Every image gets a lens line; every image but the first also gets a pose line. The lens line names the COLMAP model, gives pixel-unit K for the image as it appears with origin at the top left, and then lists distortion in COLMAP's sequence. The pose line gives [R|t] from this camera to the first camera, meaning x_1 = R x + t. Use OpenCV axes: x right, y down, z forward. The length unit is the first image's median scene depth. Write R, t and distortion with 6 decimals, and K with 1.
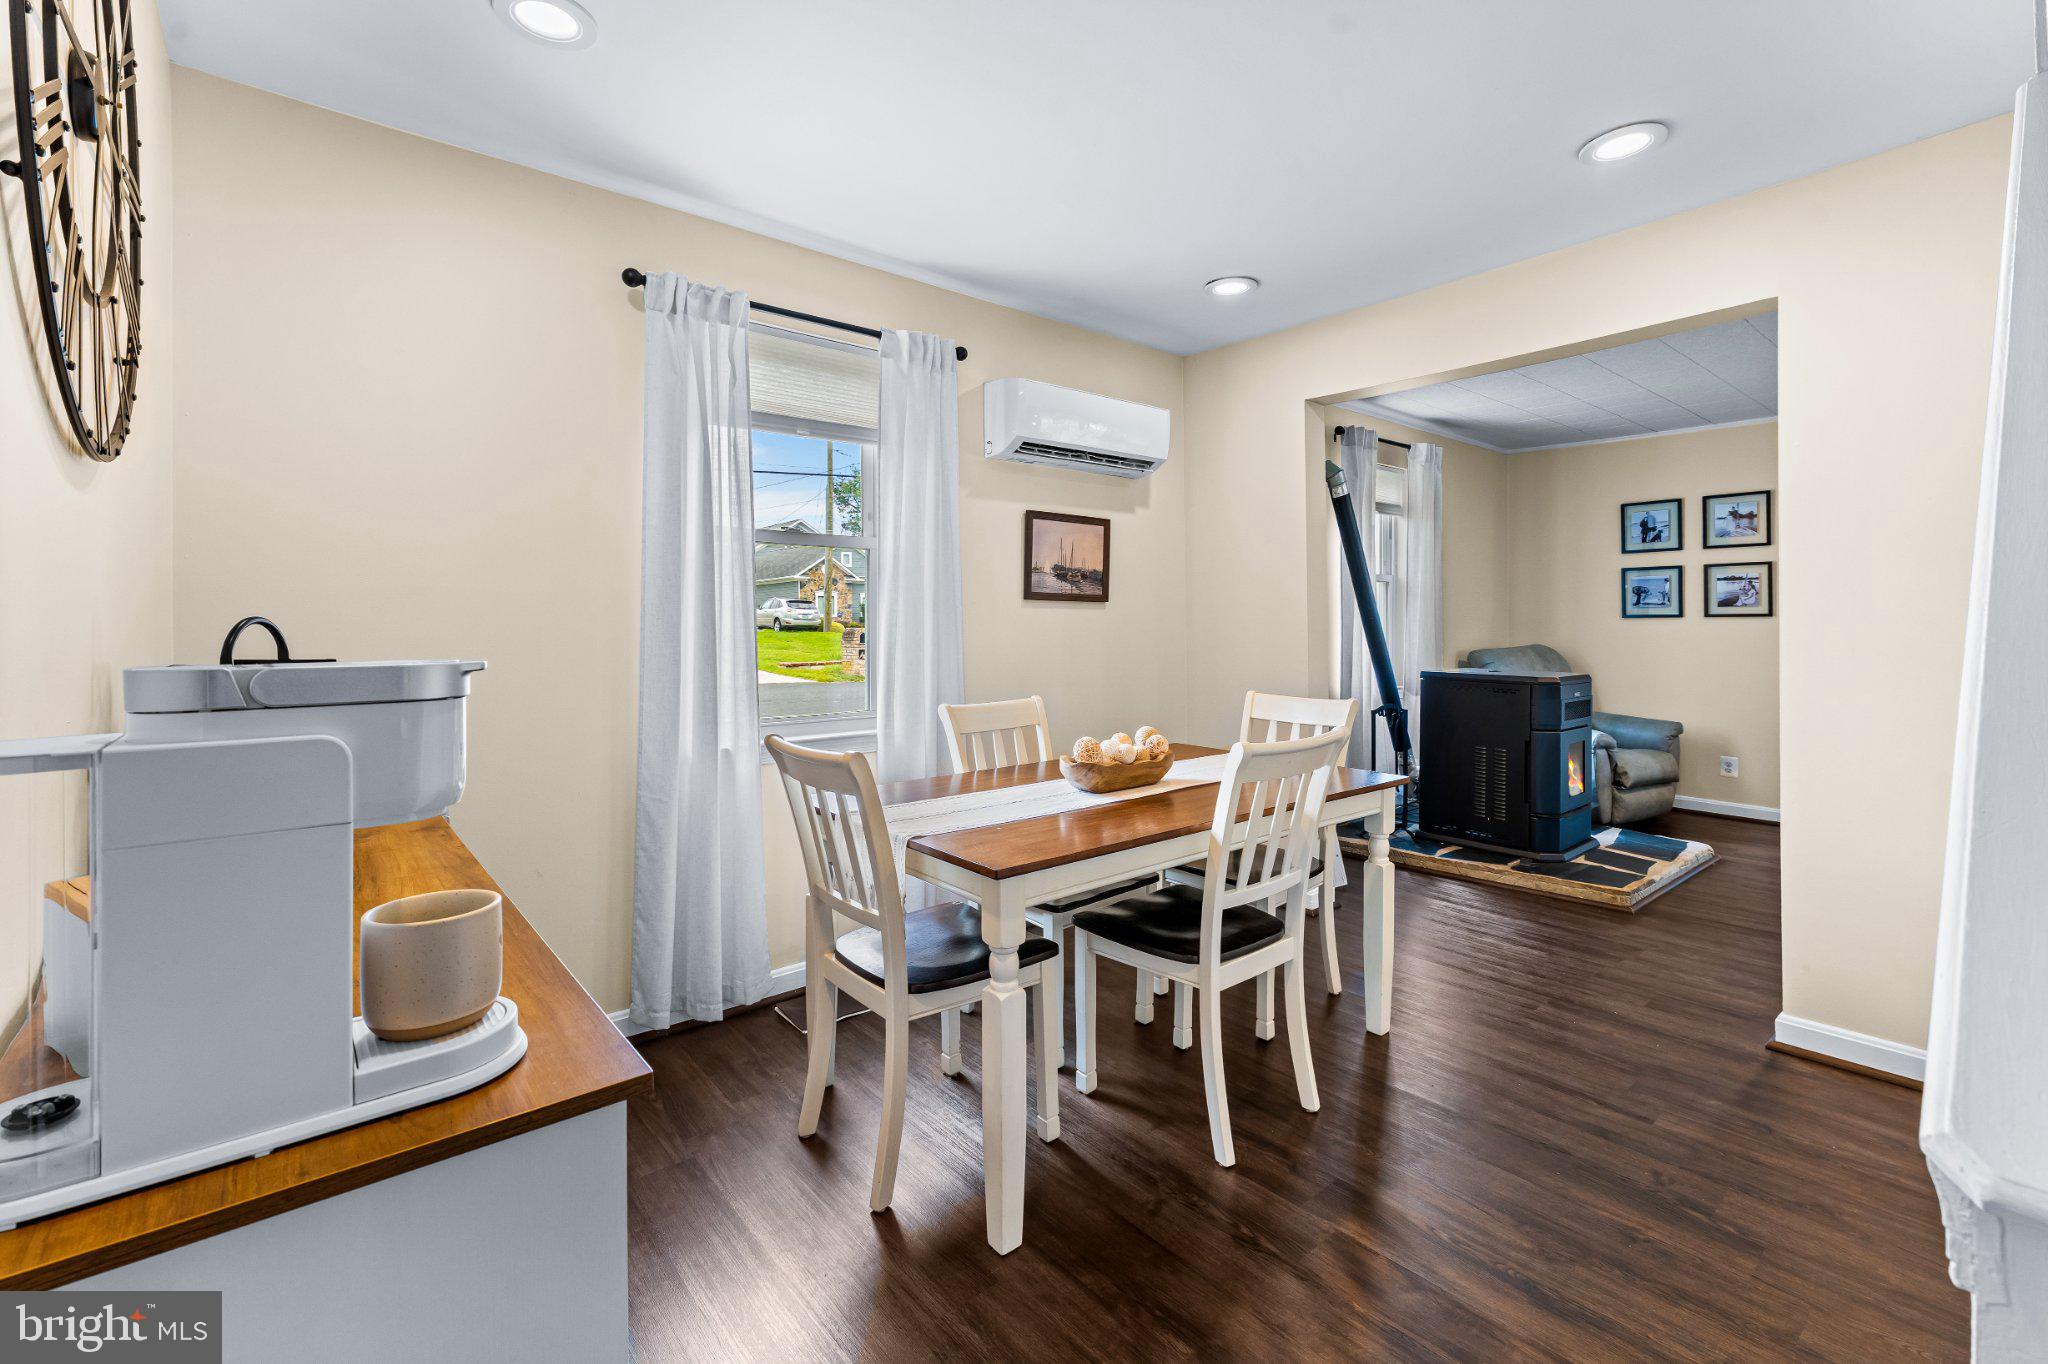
lens RADIAL K [[876.4, 0, 1030.5], [0, 876.4, 624.4], [0, 0, 1]] dist [-0.001337, -0.000075]
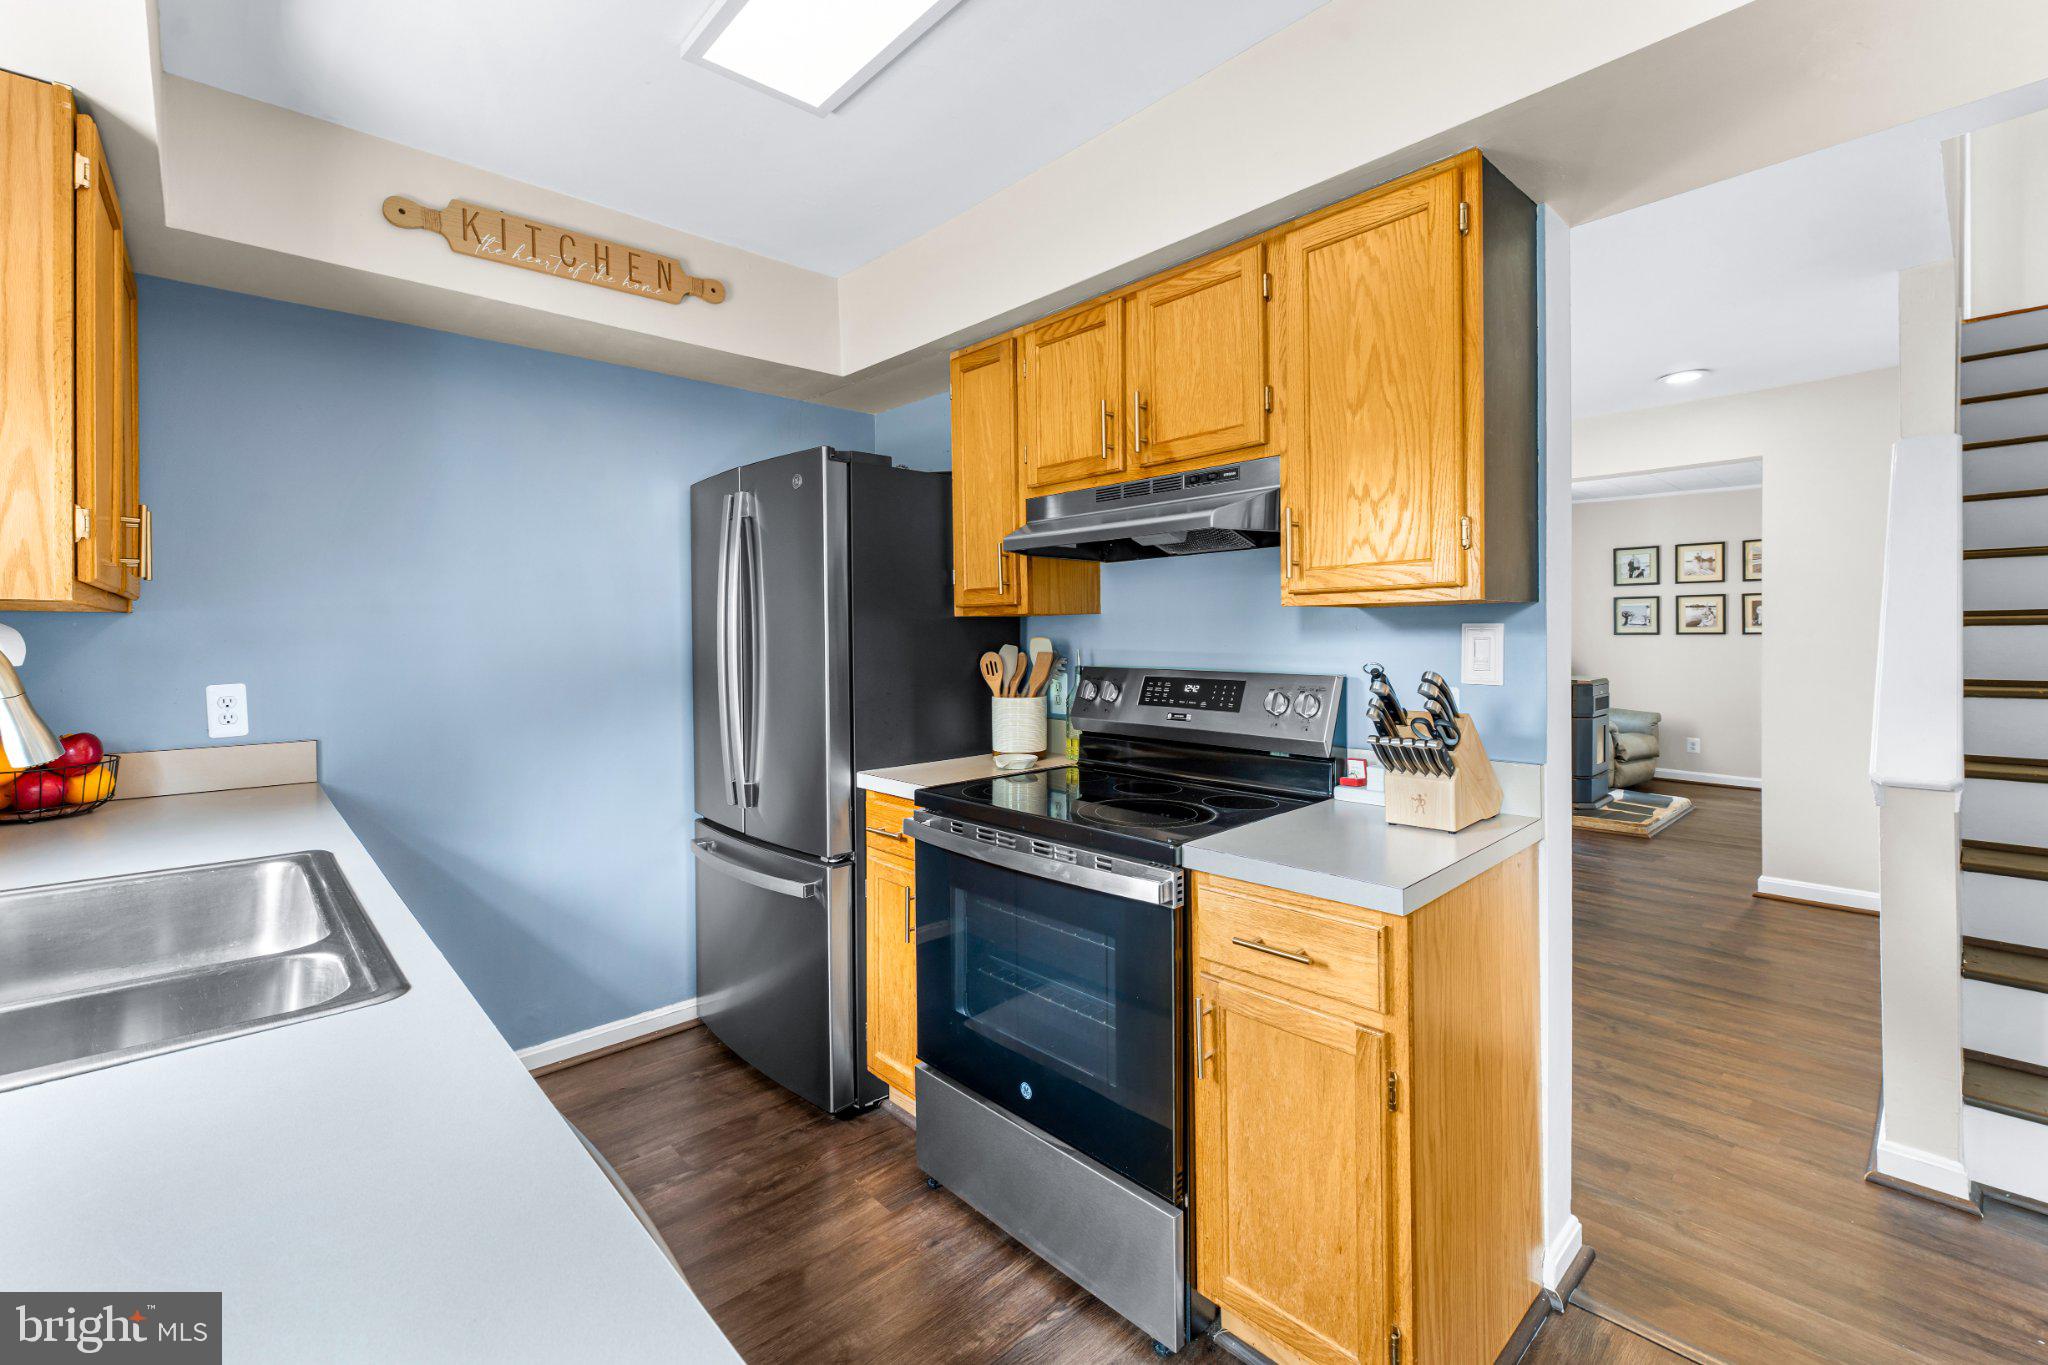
lens RADIAL K [[876.4, 0, 1012.0], [0, 876.4, 638.1], [0, 0, 1]] dist [-0.001337, -0.000075]
pose [[0.998651, -0.004392, 0.051747, -0.326978], [0.003881, 0.999943, 0.009971, -0.021179], [-0.051788, -0.009757, 0.998610, -0.297451]]
